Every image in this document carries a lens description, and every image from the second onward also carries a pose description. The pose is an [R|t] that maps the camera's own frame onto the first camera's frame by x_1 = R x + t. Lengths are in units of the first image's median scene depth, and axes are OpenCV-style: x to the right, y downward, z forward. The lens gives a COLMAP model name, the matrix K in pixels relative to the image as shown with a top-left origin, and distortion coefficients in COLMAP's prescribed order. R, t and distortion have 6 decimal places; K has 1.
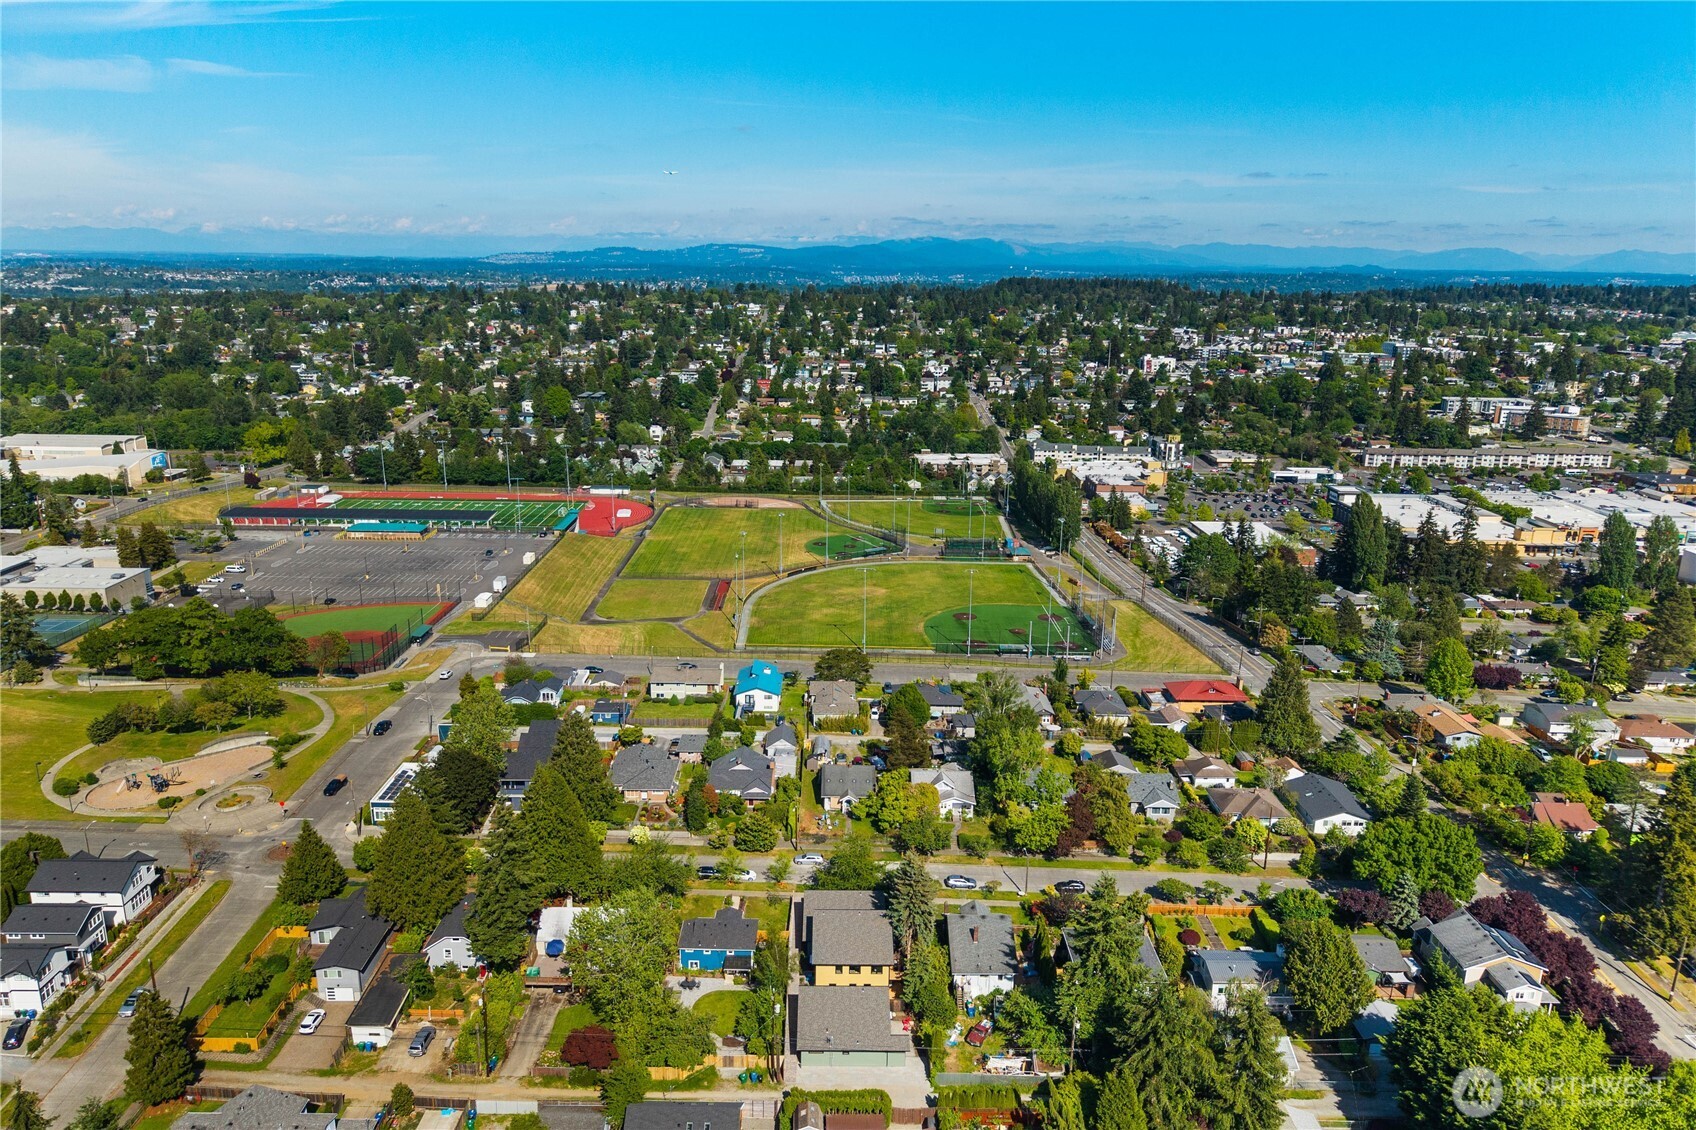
lens RADIAL K [[1125.7, 0, 841.4], [0, 1125.7, 606.5], [0, 0, 1]] dist [0.033258, -0.036622]
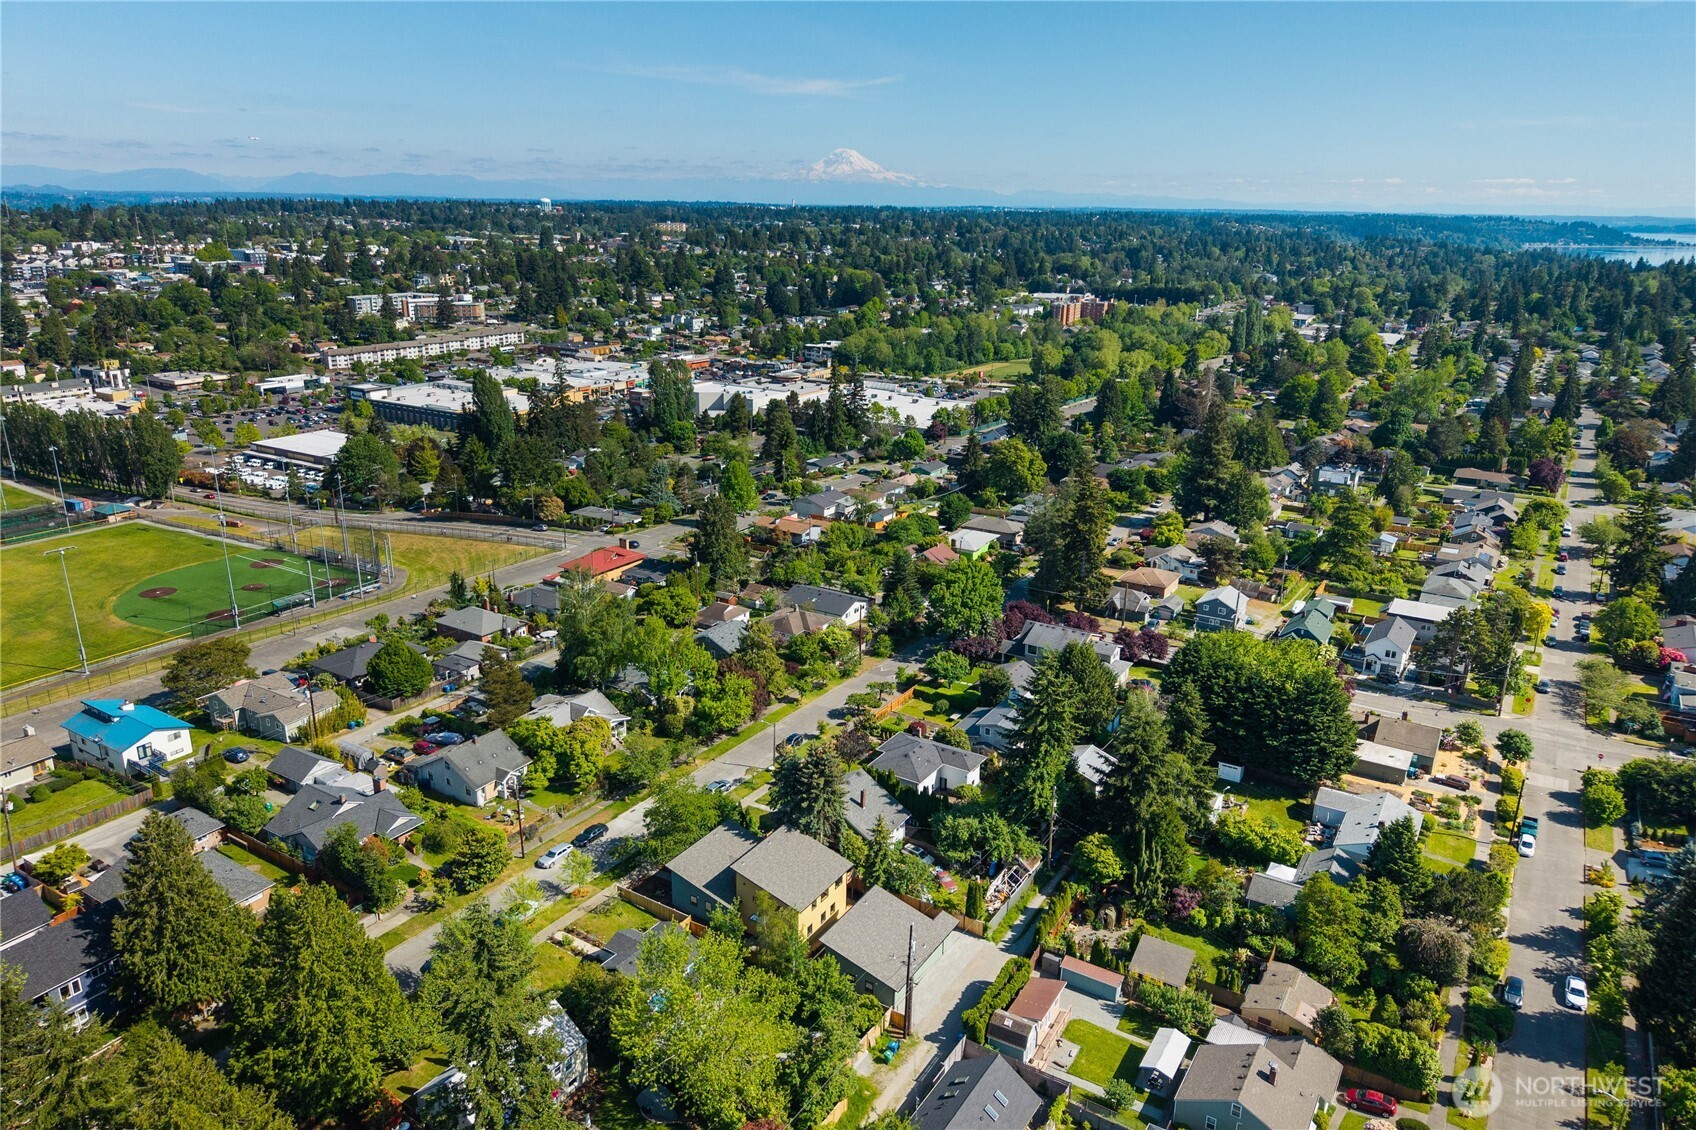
lens RADIAL K [[1125.7, 0, 841.4], [0, 1125.7, 606.5], [0, 0, 1]] dist [0.033258, -0.036622]
pose [[0.529020, -0.293067, 0.796398, -0.257680], [0.244576, 0.951307, 0.187609, -0.012862], [-0.812601, 0.095531, 0.574937, 0.225861]]
